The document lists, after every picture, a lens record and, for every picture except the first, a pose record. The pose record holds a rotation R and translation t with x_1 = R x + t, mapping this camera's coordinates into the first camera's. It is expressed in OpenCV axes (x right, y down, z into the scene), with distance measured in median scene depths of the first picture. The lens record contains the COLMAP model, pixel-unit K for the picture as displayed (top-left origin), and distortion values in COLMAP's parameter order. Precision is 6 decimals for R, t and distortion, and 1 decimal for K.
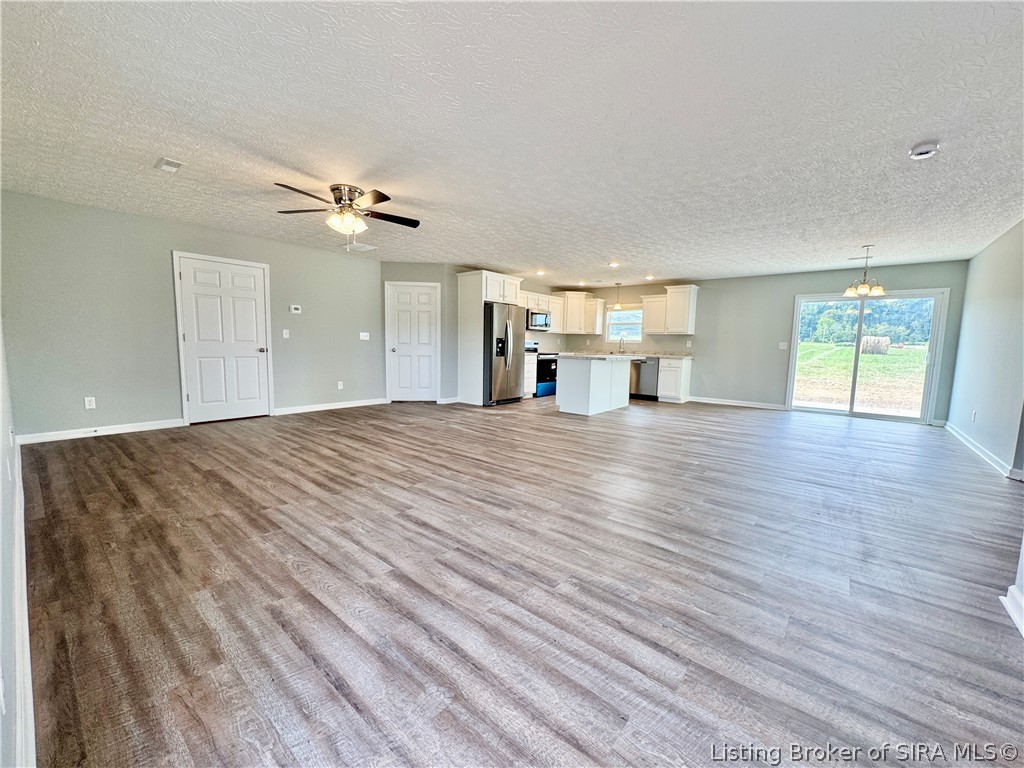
lens RADIAL K [[410.6, 0, 512.1], [0, 410.6, 388.4], [0, 0, 1]] dist [0.000164, -0.000991]
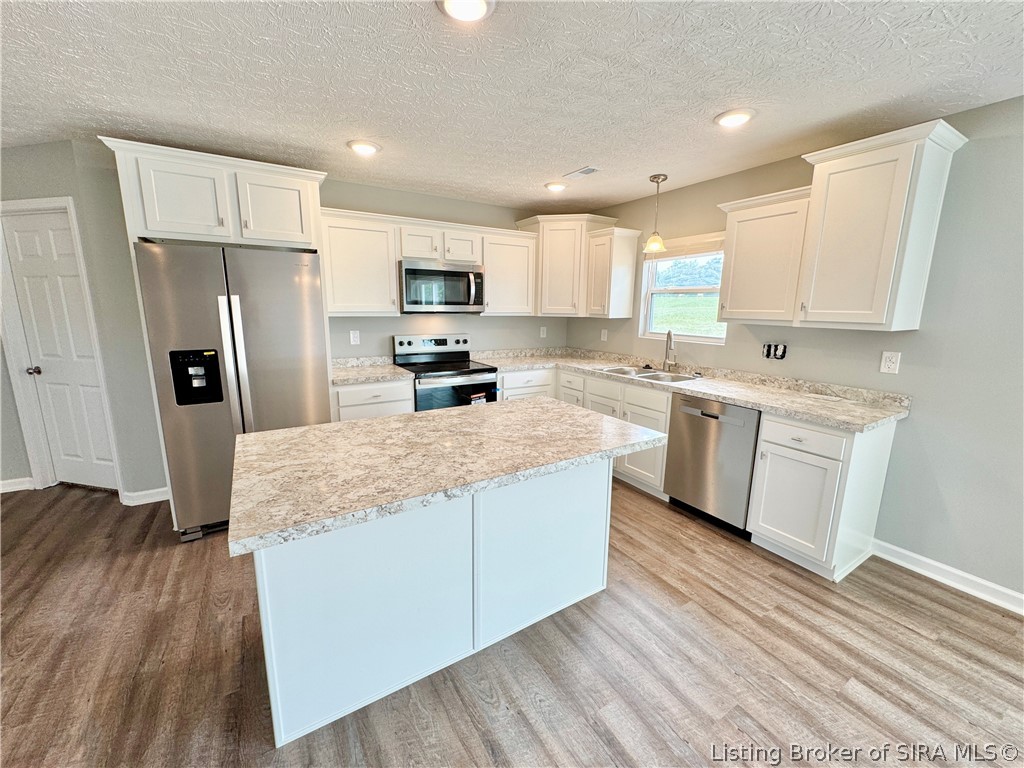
lens RADIAL K [[410.6, 0, 509.1], [0, 410.6, 383.6], [0, 0, 1]] dist [0.000164, -0.000991]
pose [[0.944627, 0.052492, -0.323922, 0.281214], [-0.028383, 0.996493, 0.078713, -0.111249], [0.326918, -0.065160, 0.942804, 0.662869]]
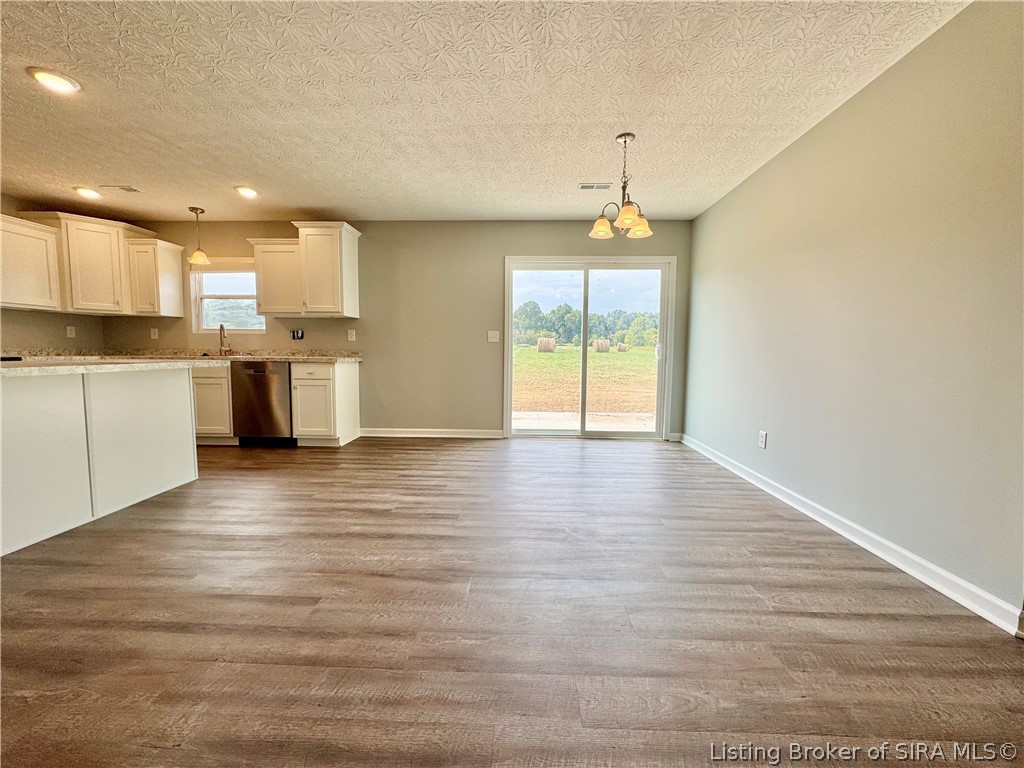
lens RADIAL K [[410.6, 0, 514.0], [0, 410.6, 381.3], [0, 0, 1]] dist [0.000164, -0.000991]
pose [[0.788952, -0.060081, 0.611510, 0.265314], [0.074917, 0.997189, 0.001319, -0.030757], [-0.609870, 0.044772, 0.791235, 0.435887]]
